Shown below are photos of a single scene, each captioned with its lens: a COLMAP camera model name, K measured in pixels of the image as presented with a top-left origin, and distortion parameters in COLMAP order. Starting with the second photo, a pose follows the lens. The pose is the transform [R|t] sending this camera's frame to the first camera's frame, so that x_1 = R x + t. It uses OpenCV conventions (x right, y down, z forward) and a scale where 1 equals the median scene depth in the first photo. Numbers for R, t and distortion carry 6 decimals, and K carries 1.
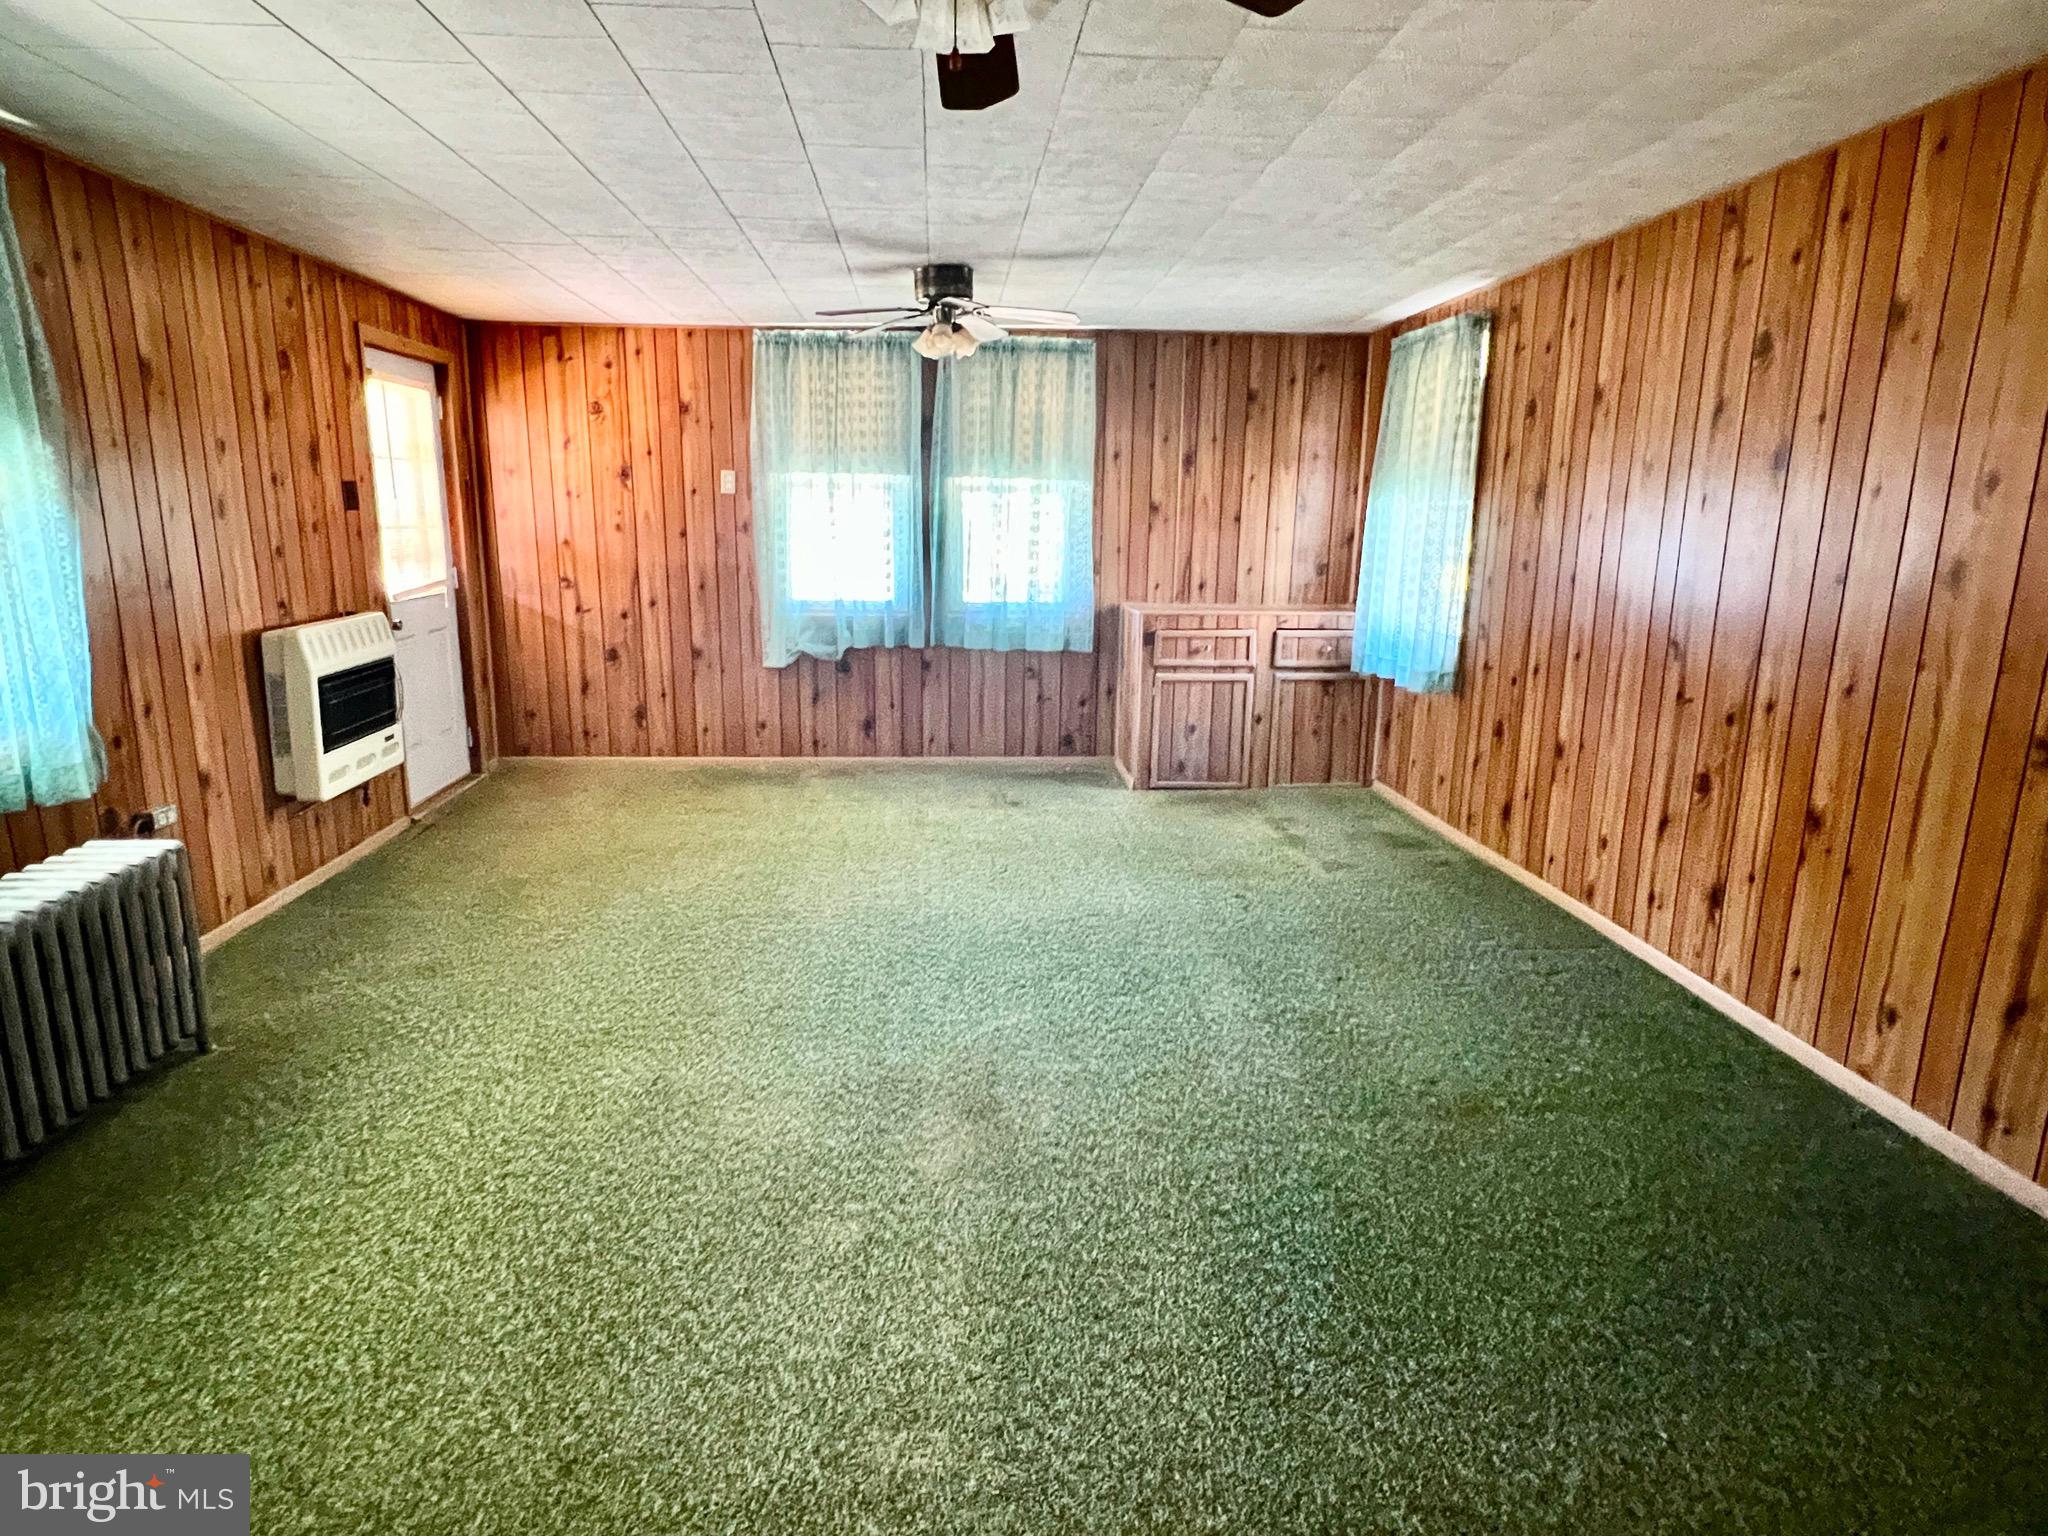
lens RADIAL K [[1133.2, 0, 1013.6], [0, 1133.2, 759.0], [0, 0, 1]] dist [0.000572, 0.000102]
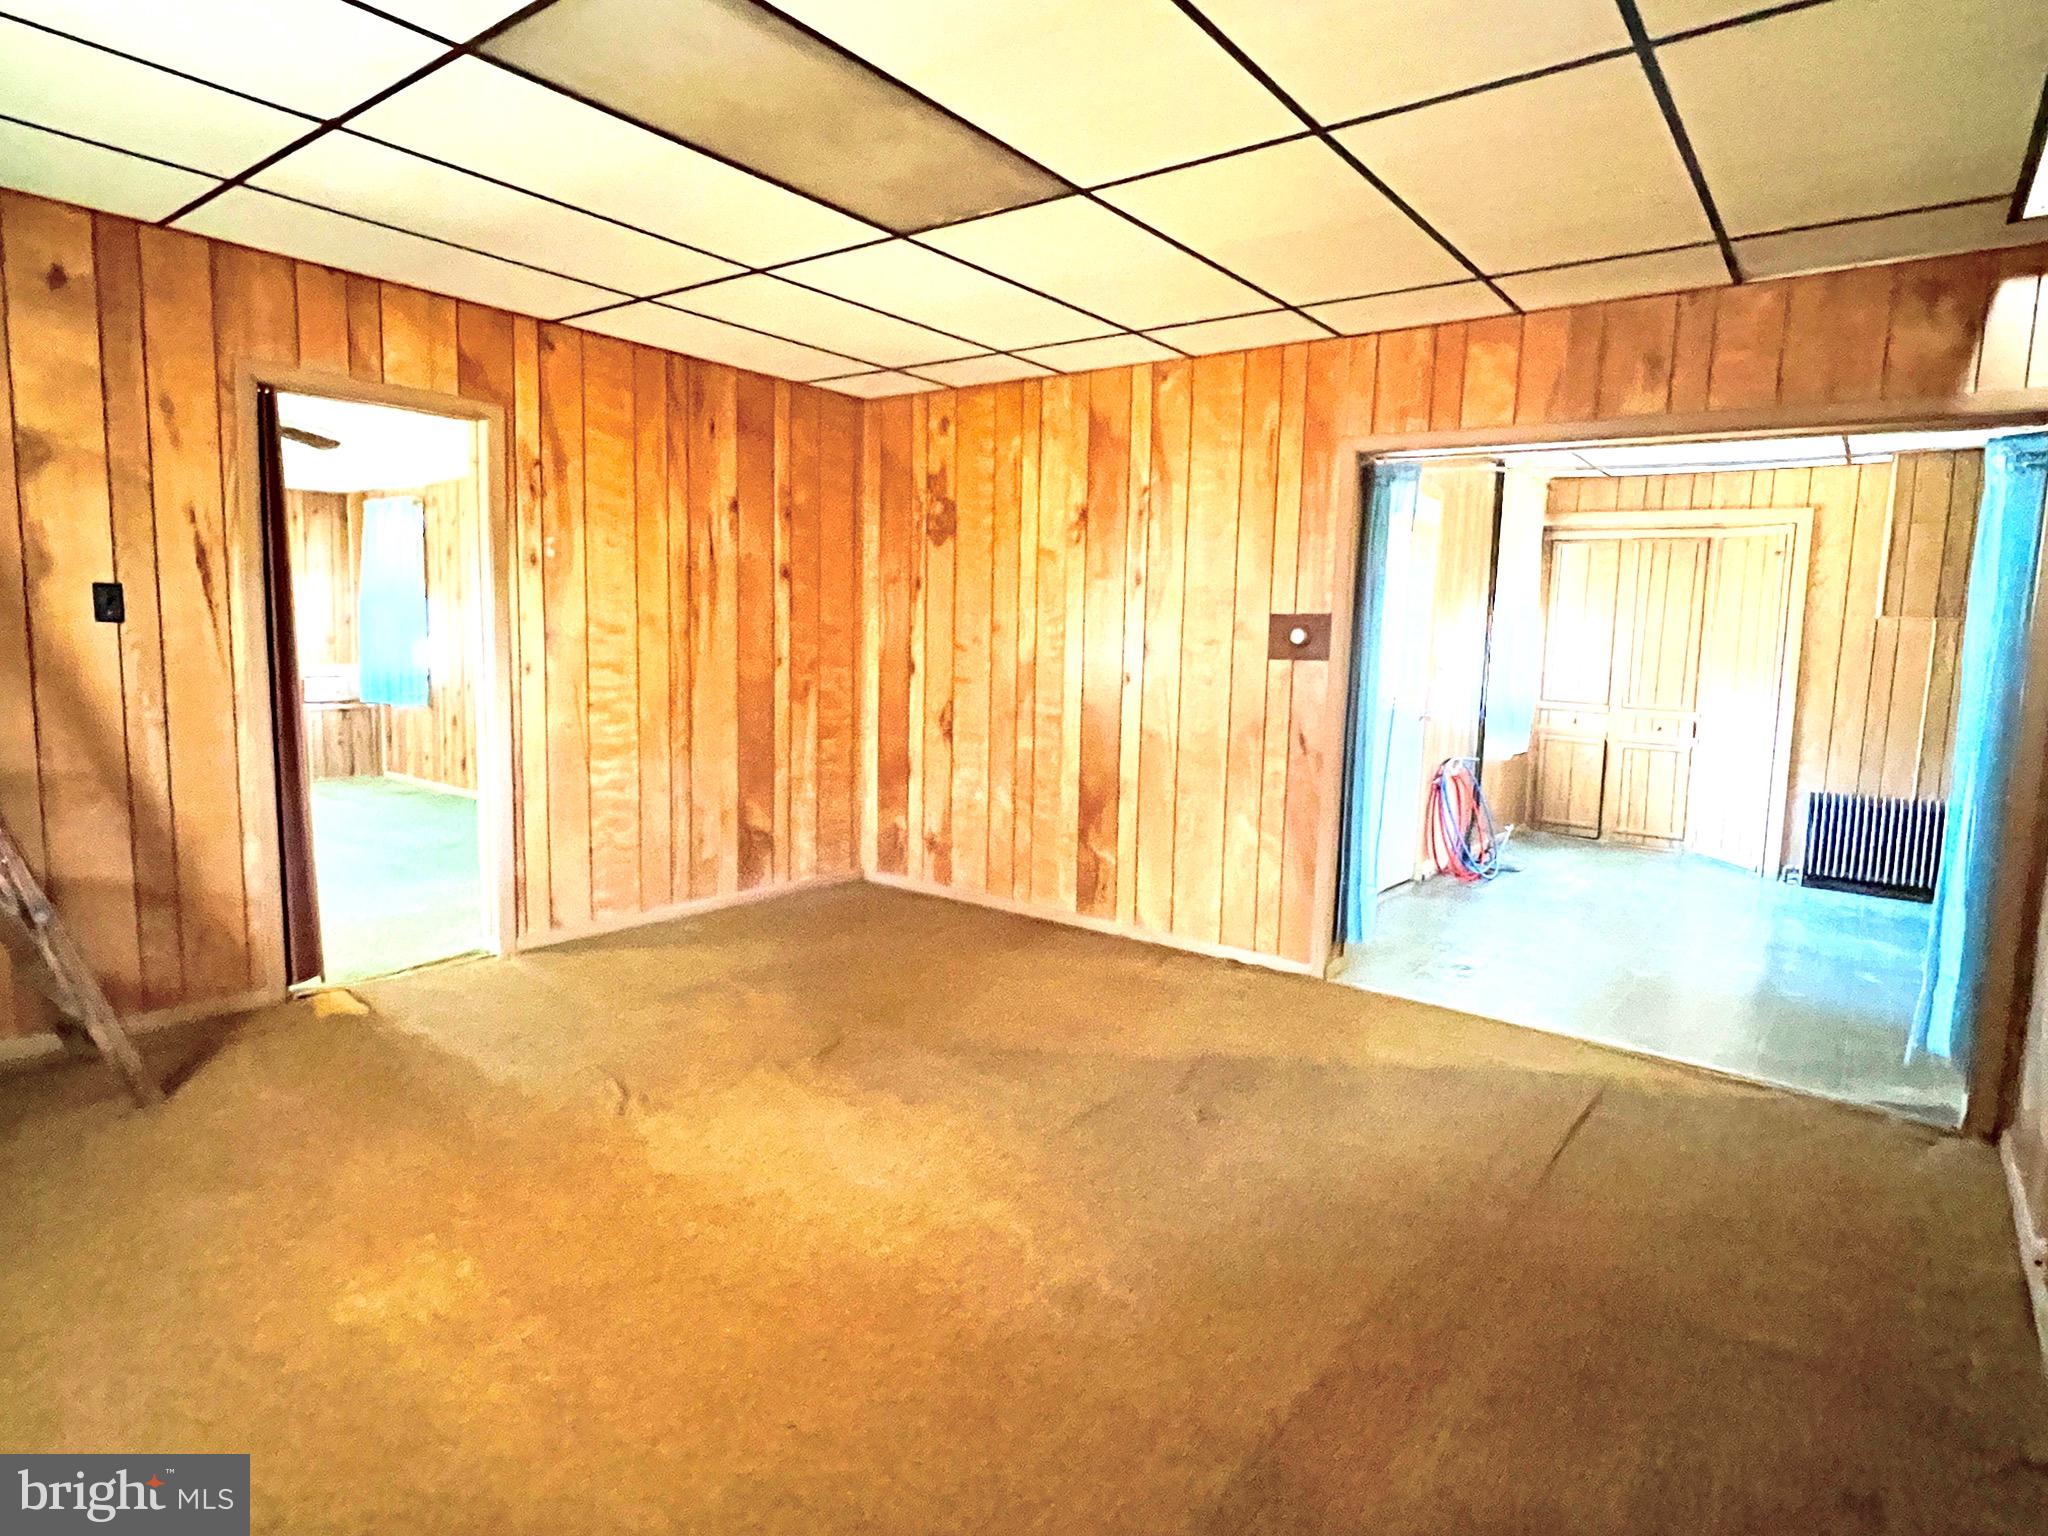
lens RADIAL K [[1133.2, 0, 1017.9], [0, 1133.2, 762.5], [0, 0, 1]] dist [0.000572, 0.000102]
pose [[0.675425, -0.074817, 0.733623, -0.386035], [0.136354, 0.990356, -0.024537, 0.263179], [-0.724713, 0.116605, 0.679113, -1.130638]]
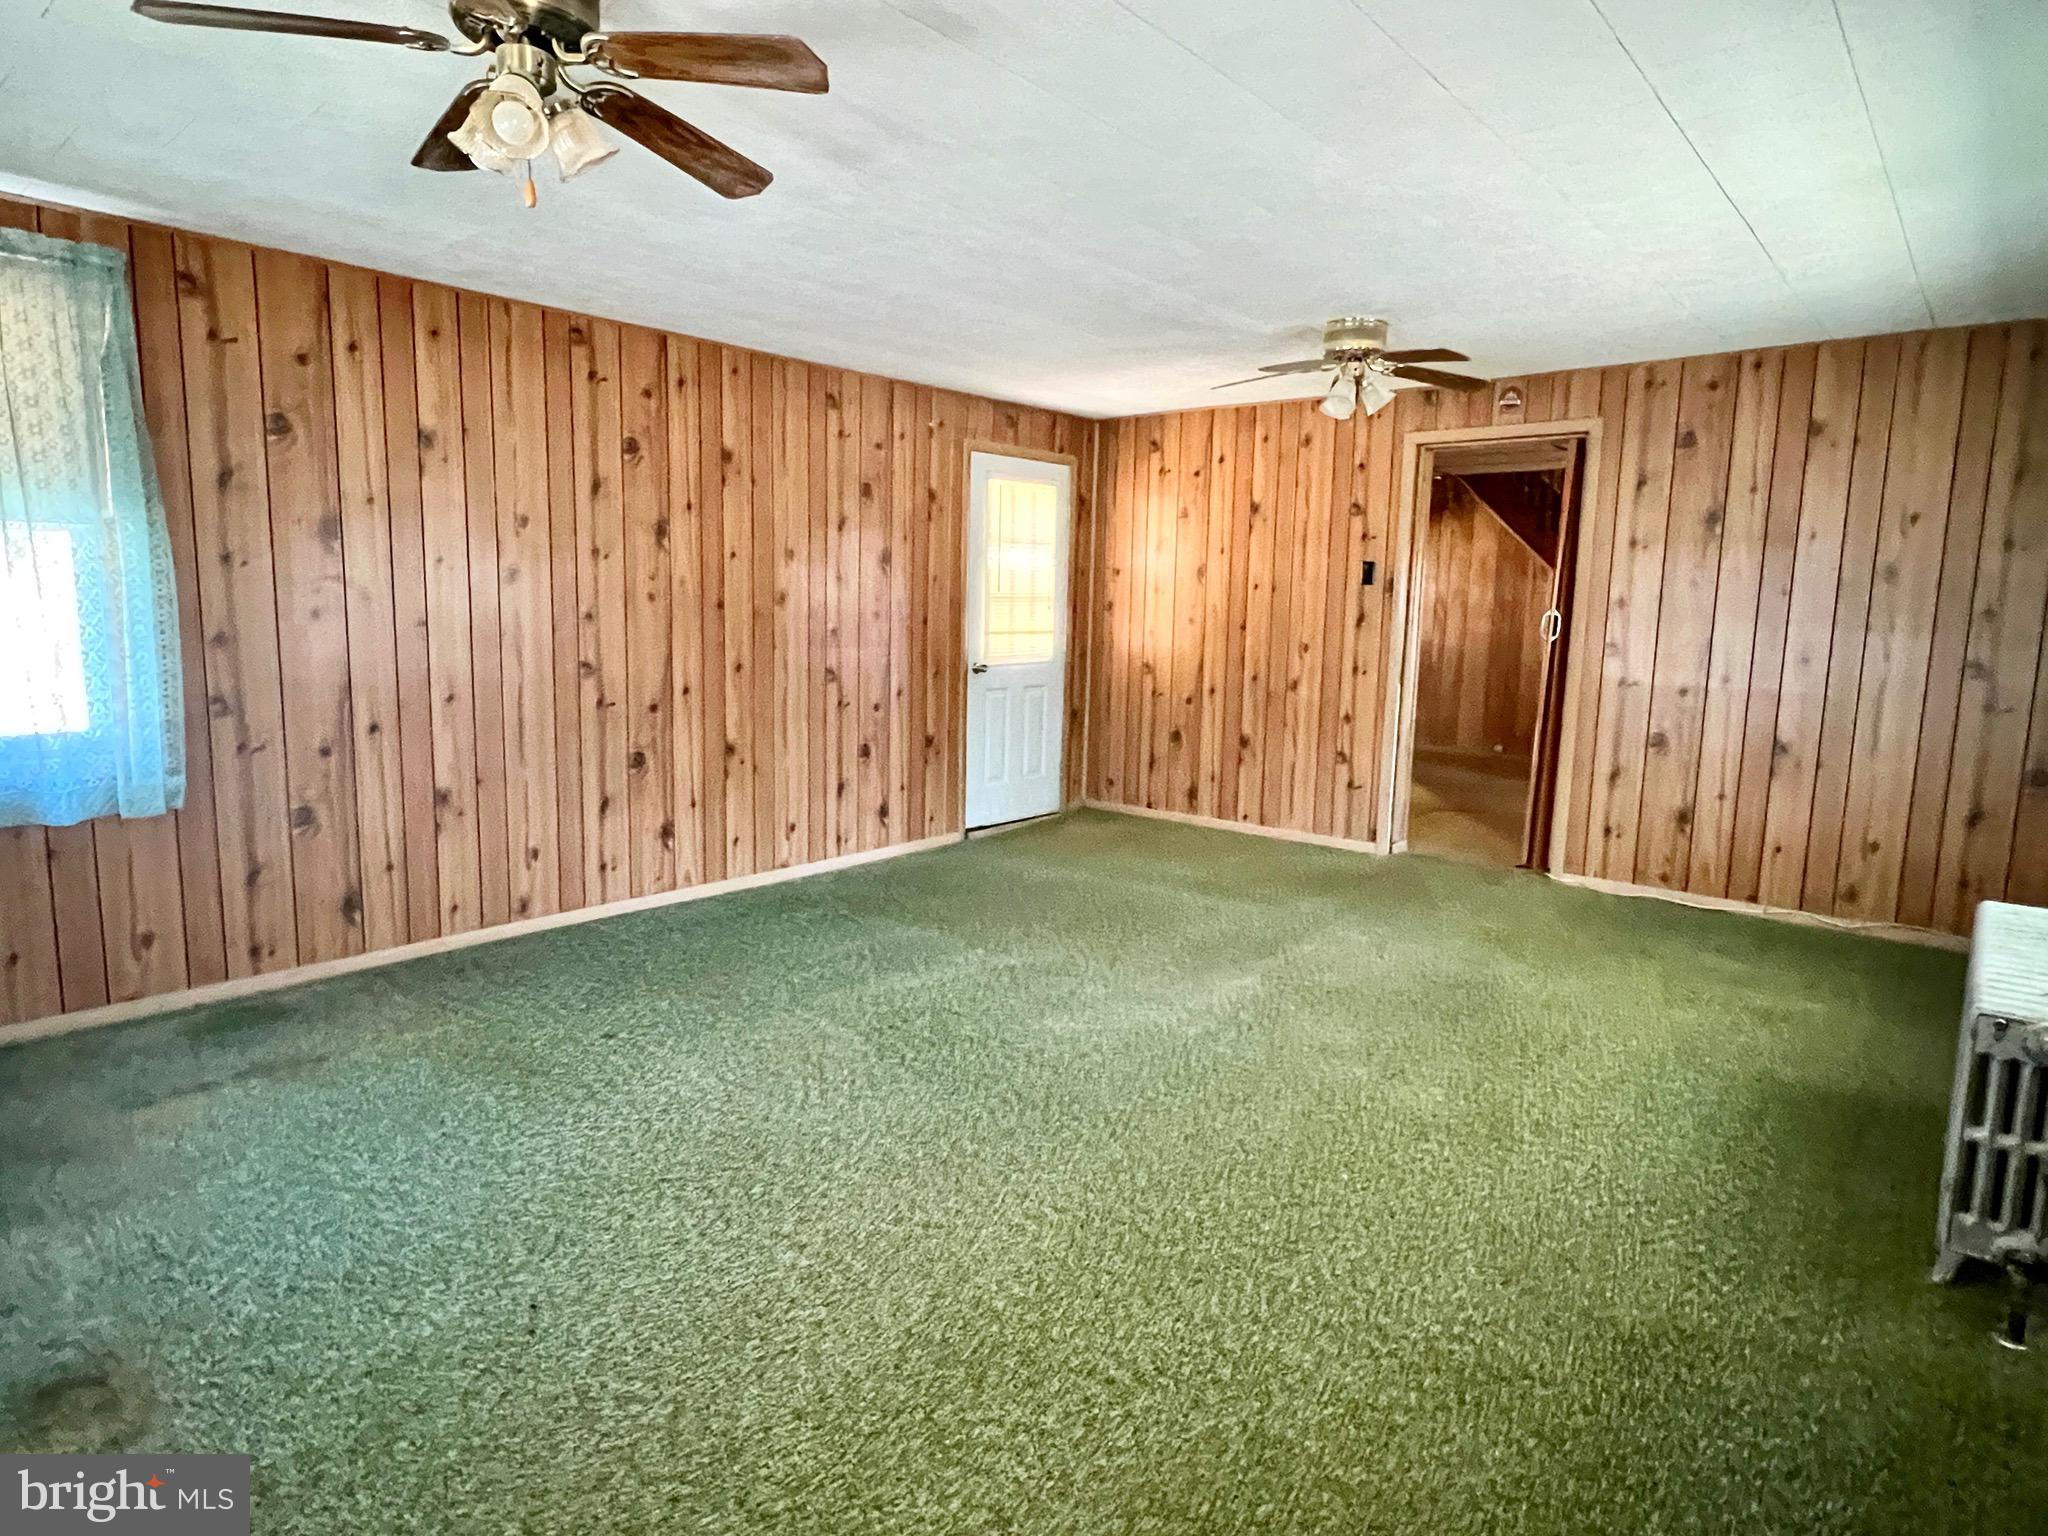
lens RADIAL K [[1133.2, 0, 1016.7], [0, 1133.2, 759.5], [0, 0, 1]] dist [0.000572, 0.000102]
pose [[-0.705254, -0.122101, 0.698361, -0.617736], [0.127247, 0.947259, 0.294122, -0.300132], [-0.697442, 0.296295, -0.652521, 1.467447]]
